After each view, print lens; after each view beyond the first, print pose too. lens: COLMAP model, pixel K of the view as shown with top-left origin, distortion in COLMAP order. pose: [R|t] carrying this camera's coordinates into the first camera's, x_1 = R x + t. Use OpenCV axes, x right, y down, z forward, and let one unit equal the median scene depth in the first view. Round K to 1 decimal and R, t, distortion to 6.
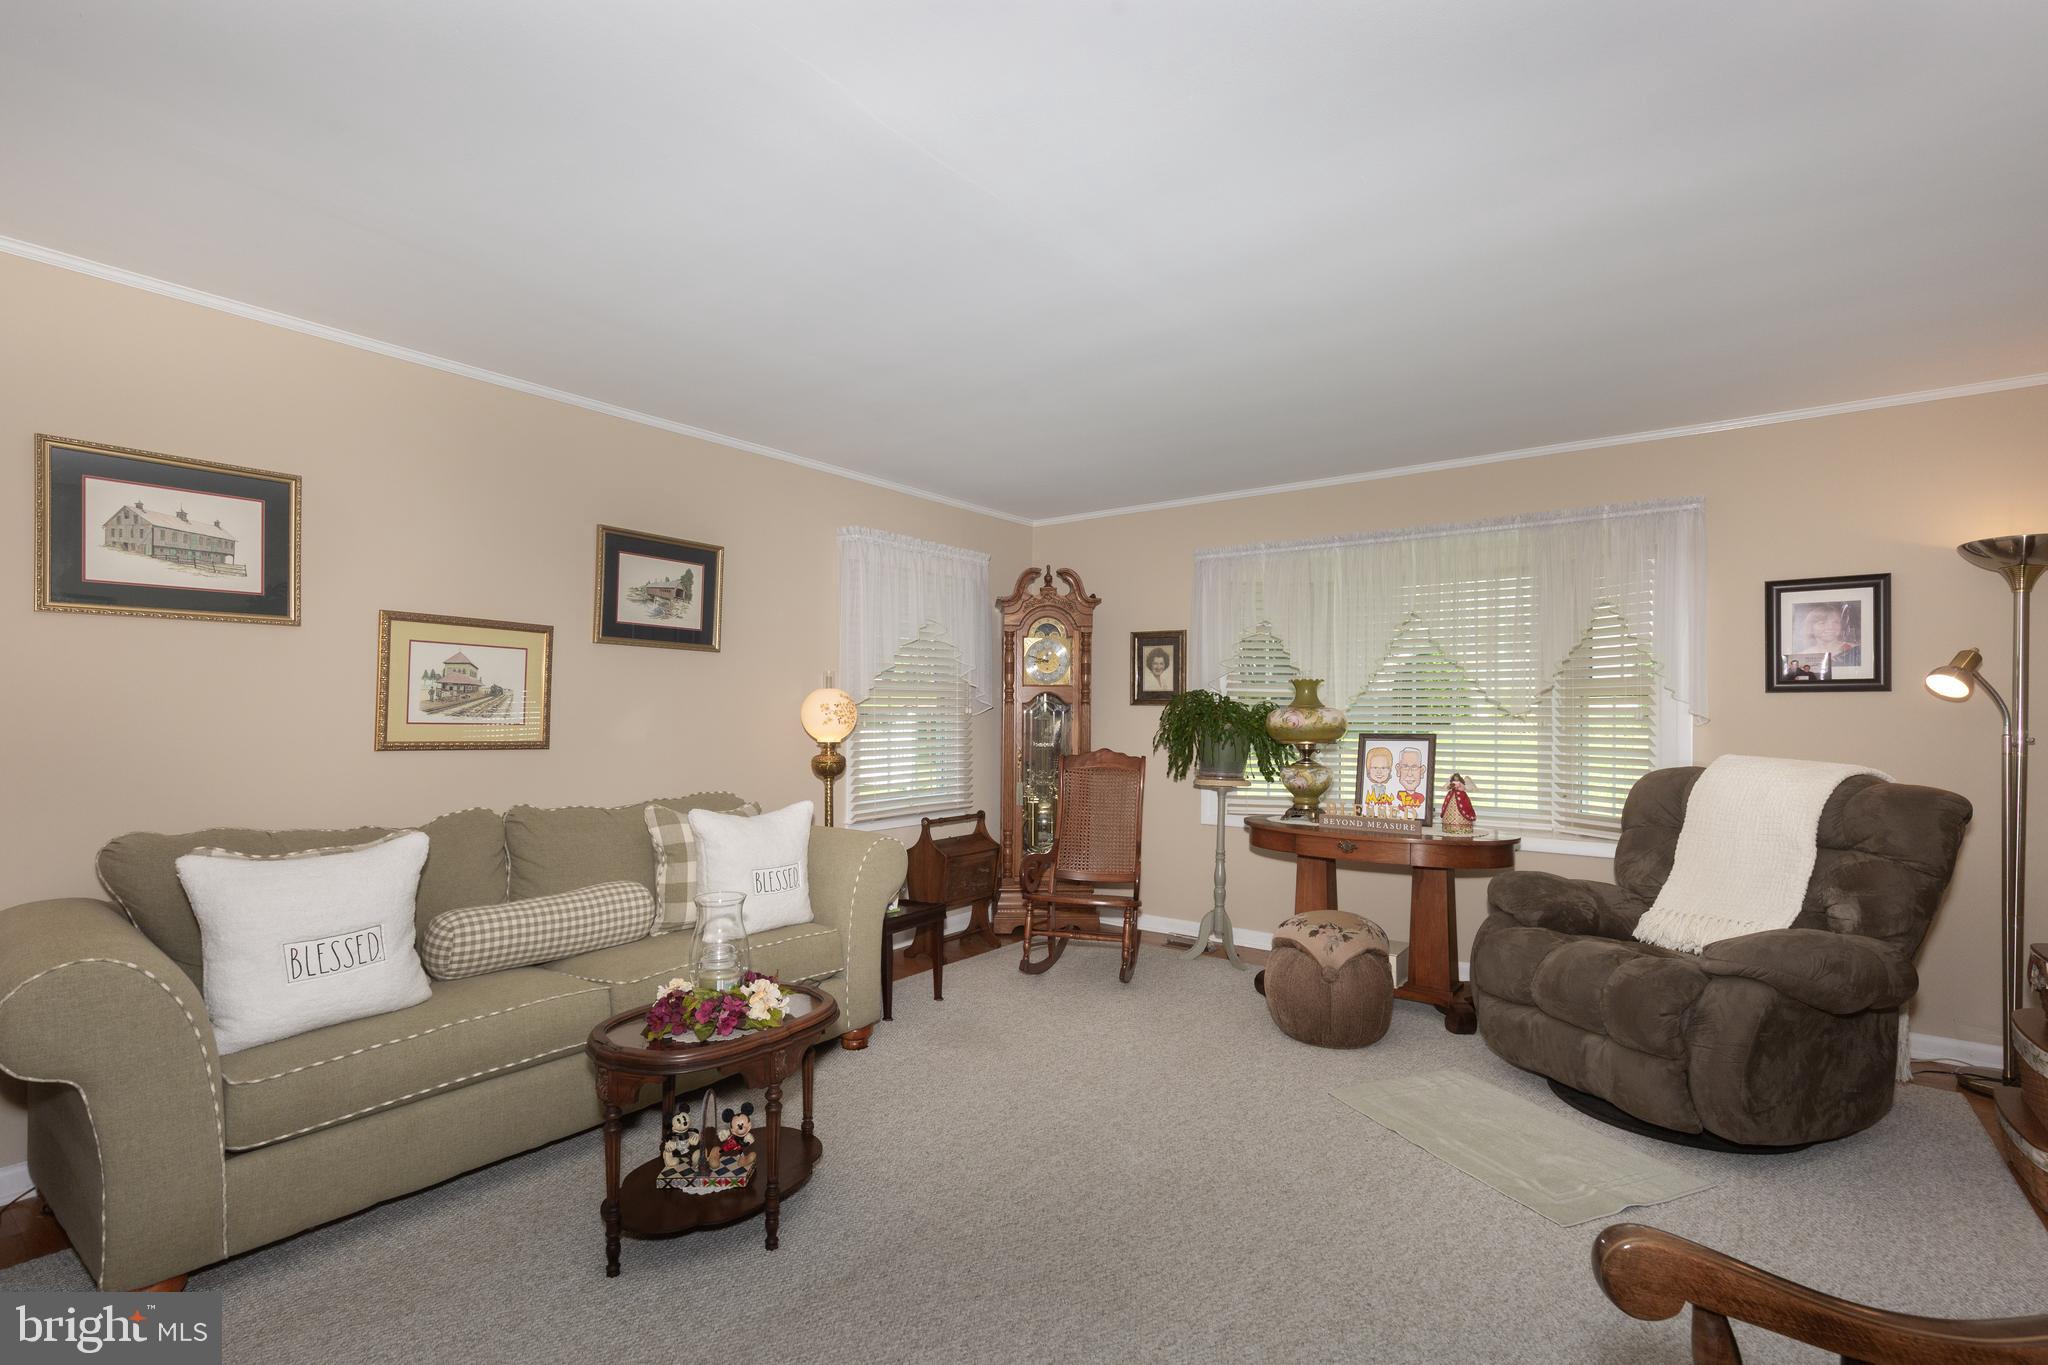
lens RADIAL K [[935.5, 0, 1019.3], [0, 935.5, 699.1], [0, 0, 1]] dist [0.003389, 0.001686]
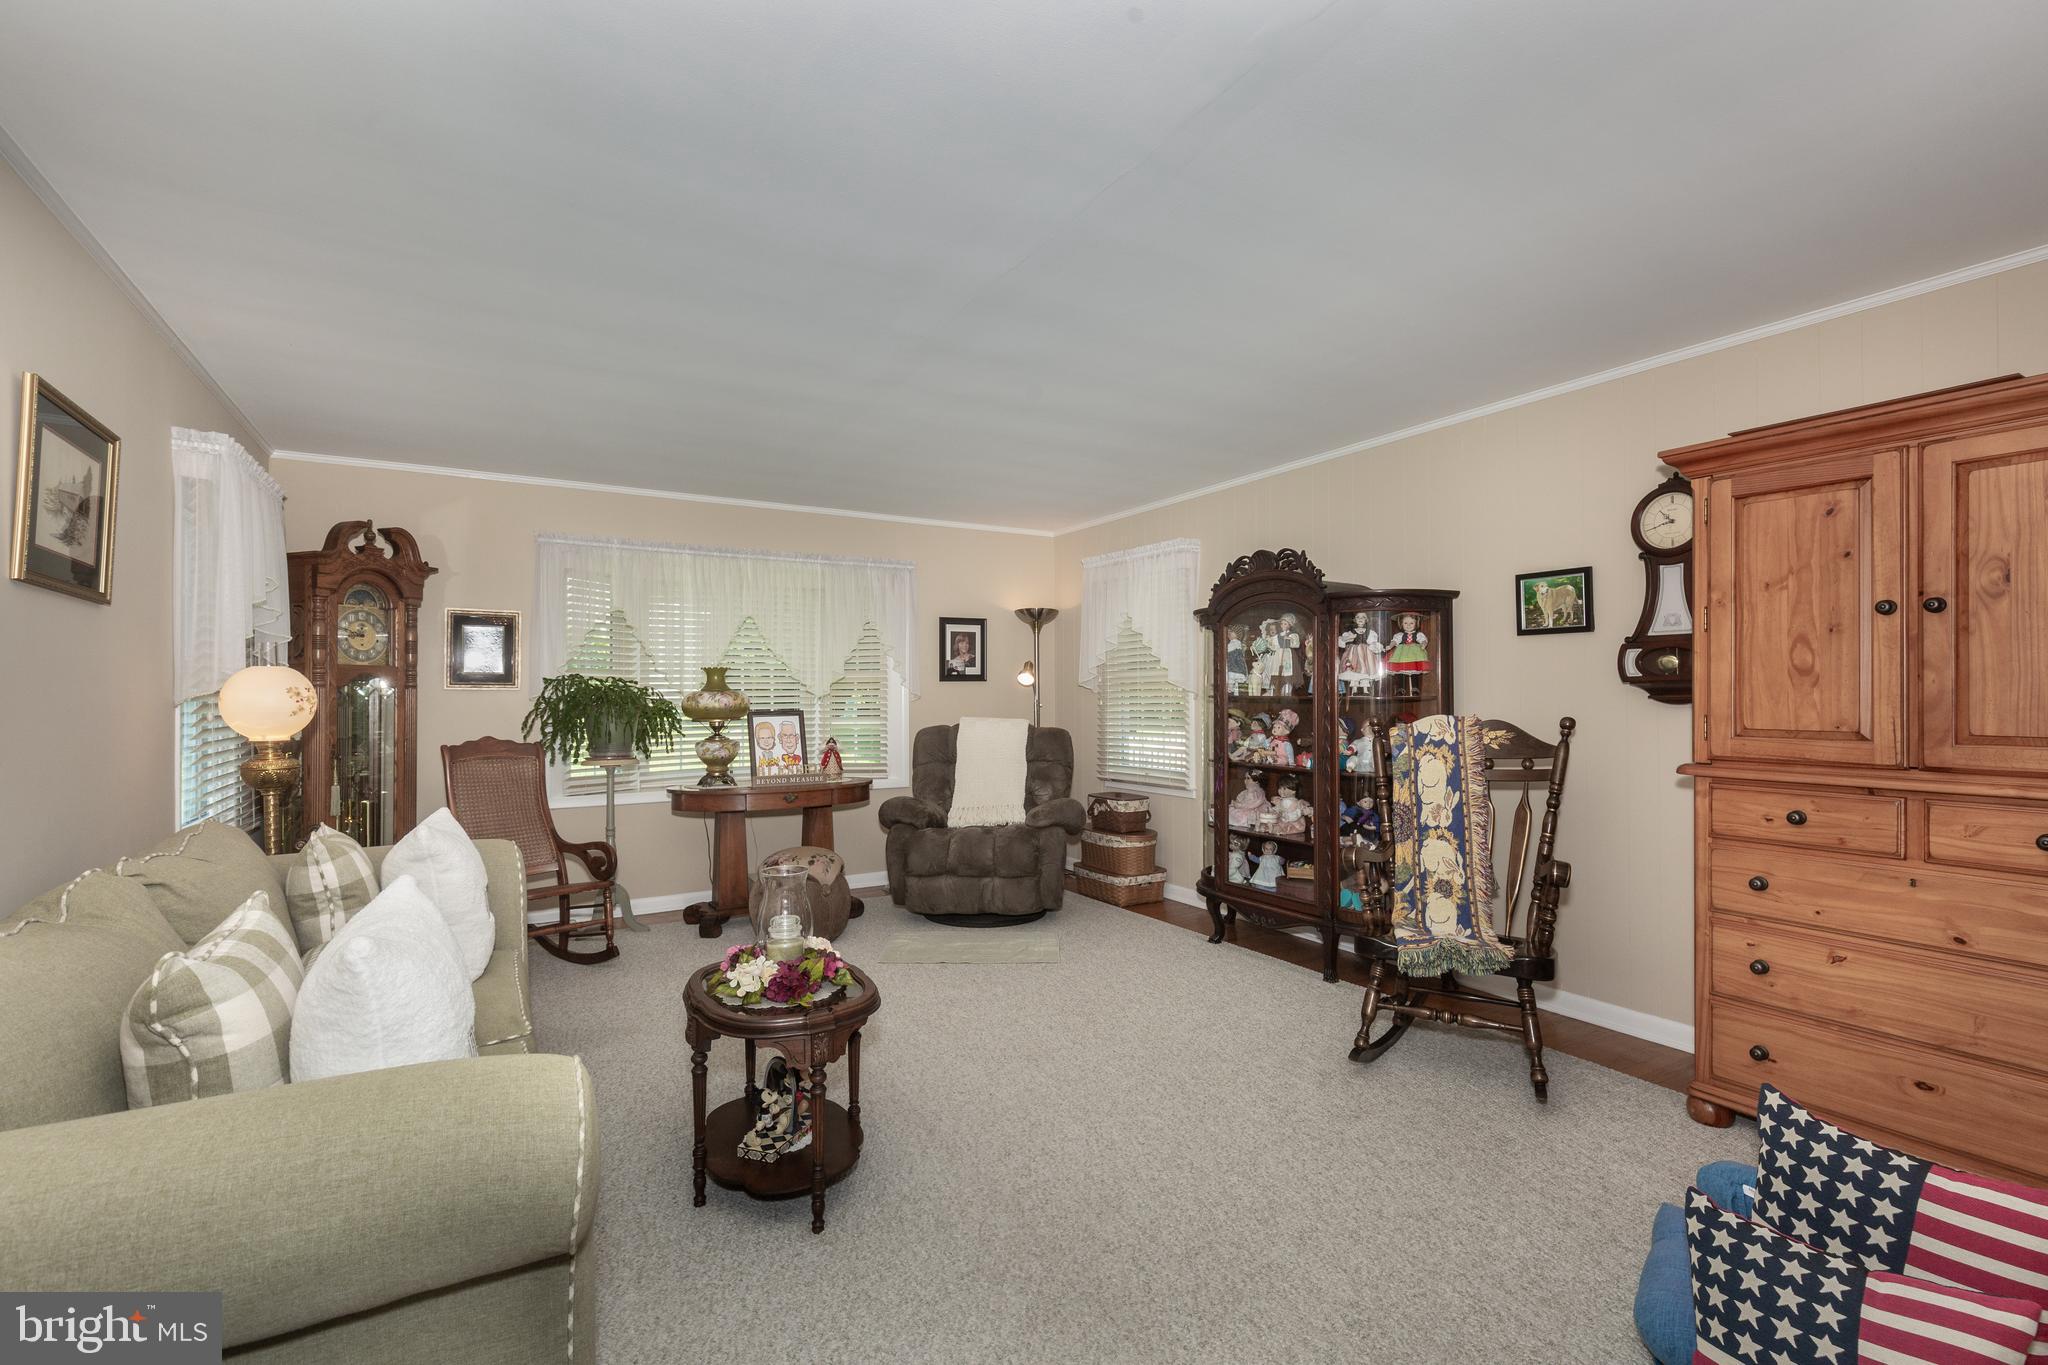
lens RADIAL K [[935.5, 0, 1021.5], [0, 935.5, 680.8], [0, 0, 1]] dist [0.003389, 0.001686]
pose [[0.372432, 0.007939, 0.928025, -0.665061], [-0.006247, 0.999962, -0.006047, 0.000695], [-0.928038, -0.003546, 0.372468, 0.199462]]
